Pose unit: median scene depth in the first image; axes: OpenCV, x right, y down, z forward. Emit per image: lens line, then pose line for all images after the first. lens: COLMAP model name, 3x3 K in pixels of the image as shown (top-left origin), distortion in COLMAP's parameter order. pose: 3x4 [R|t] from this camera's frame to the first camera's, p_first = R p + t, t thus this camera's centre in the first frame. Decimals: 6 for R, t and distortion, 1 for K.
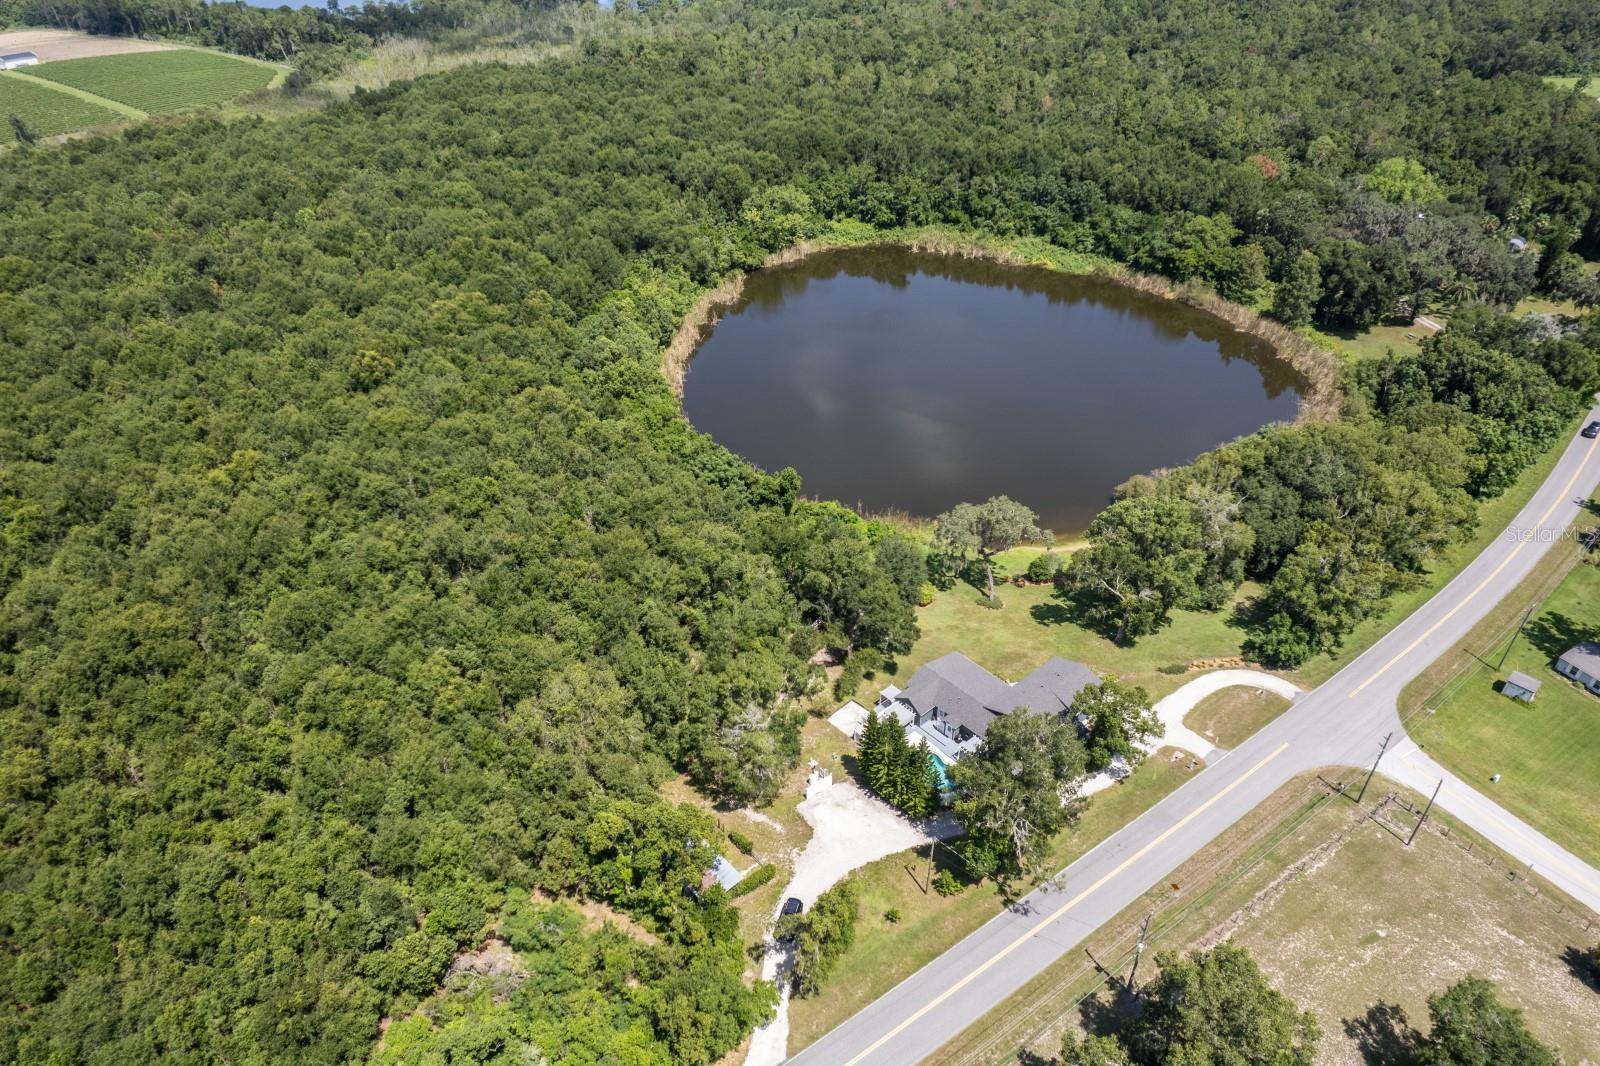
lens RADIAL K [[1025.5, 0, 800.0], [0, 1025.5, 533.0], [0, 0, 1]] dist [-0.072510, 0.072096]
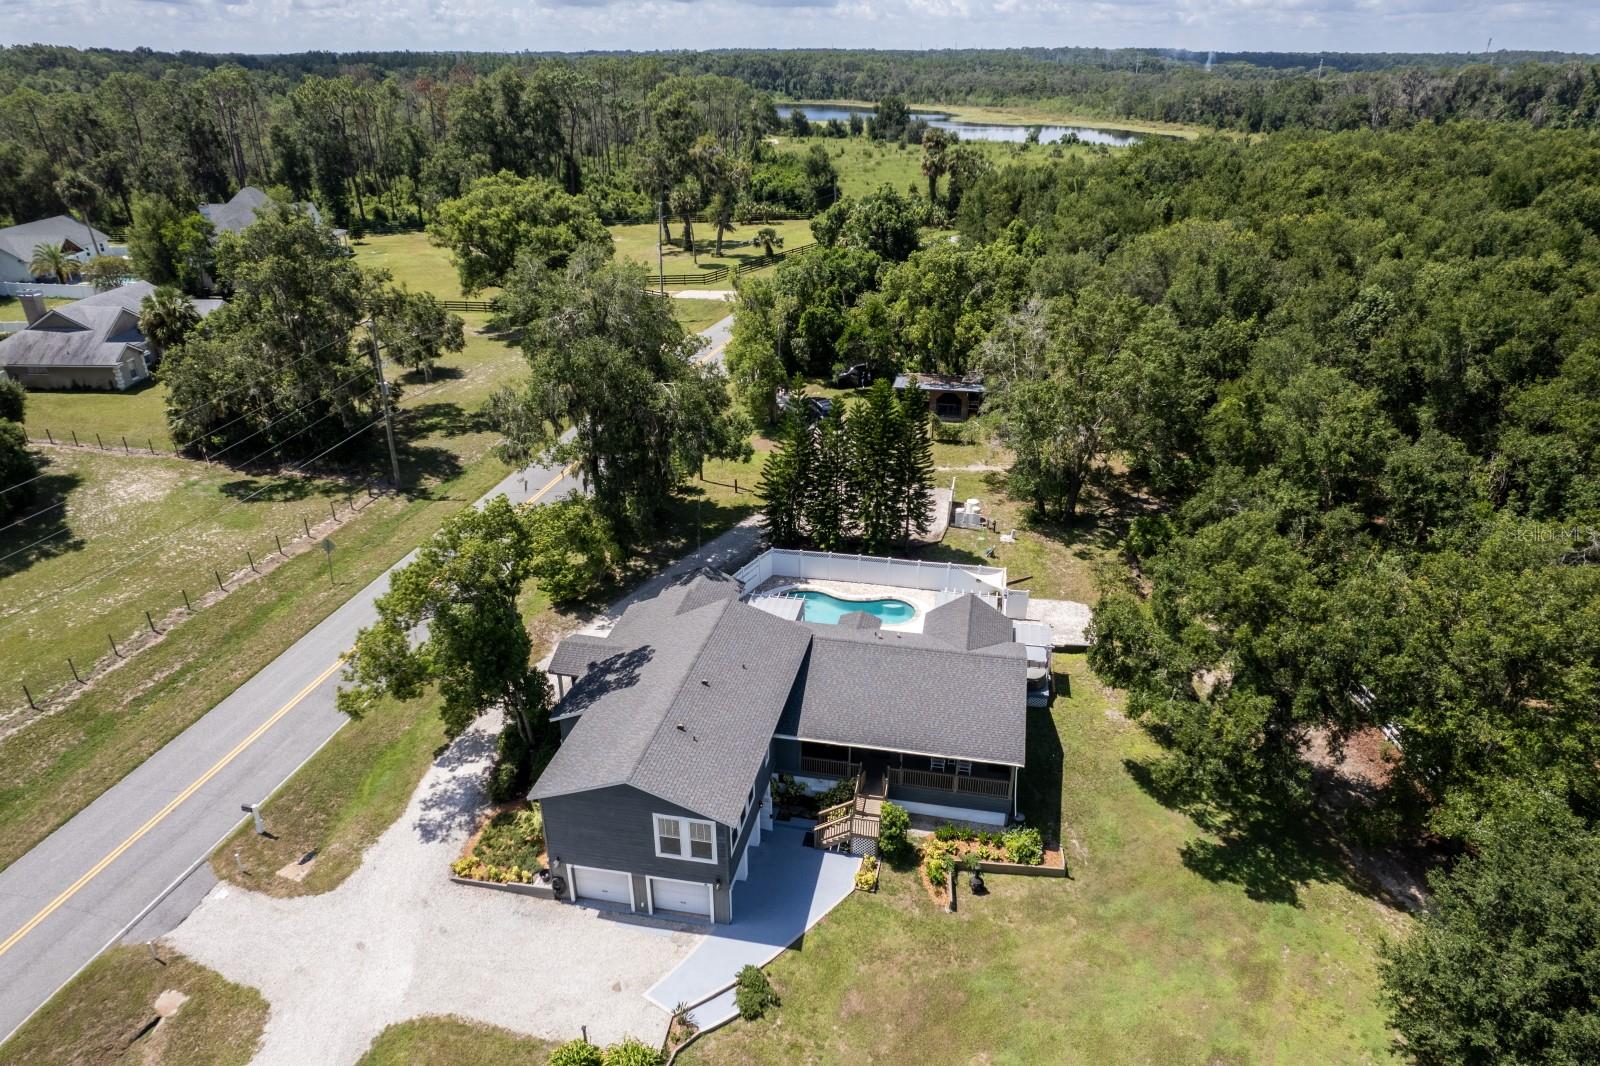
lens RADIAL K [[1014.4, 0, 796.9], [0, 1014.4, 537.1], [0, 0, 1]] dist [-0.078985, 0.070757]
pose [[-0.799165, 0.267175, -0.538473, 0.168169], [-0.330952, 0.552239, 0.765182, -0.064824], [0.501803, 0.789715, -0.352908, 0.481634]]
